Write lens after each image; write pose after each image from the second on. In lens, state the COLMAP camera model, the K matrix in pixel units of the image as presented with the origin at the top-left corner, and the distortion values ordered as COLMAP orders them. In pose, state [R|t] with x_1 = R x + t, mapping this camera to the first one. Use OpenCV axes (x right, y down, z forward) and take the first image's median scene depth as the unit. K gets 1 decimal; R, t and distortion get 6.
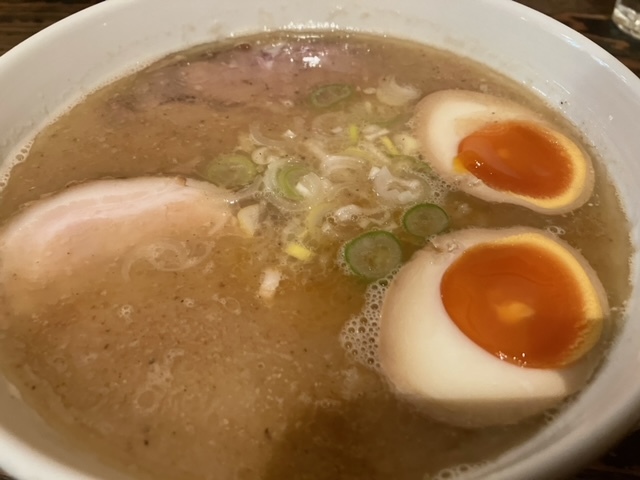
lens RADIAL K [[520.3, 0, 322.6], [0, 520.3, 237.4], [0, 0, 1]] dist [-0.011989, -0.014117]
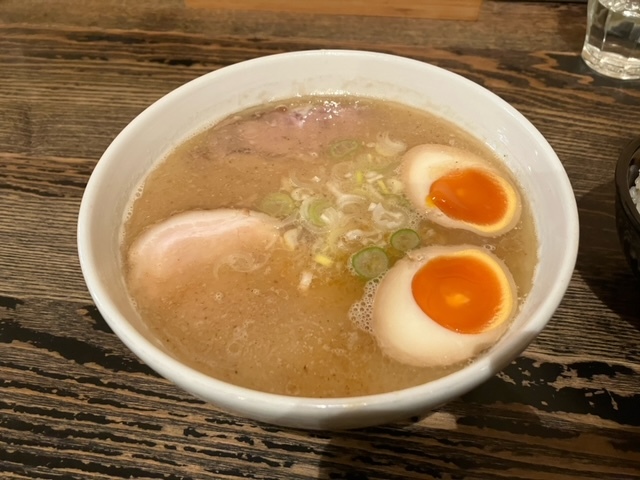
lens RADIAL K [[520.3, 0, 317.8], [0, 520.3, 241.4], [0, 0, 1]] dist [-0.011989, -0.014117]
pose [[0.999548, 0.009077, -0.028656, -0.014873], [-0.008105, 0.999394, 0.033849, -0.075457], [0.028946, -0.033601, 0.999016, -0.526347]]
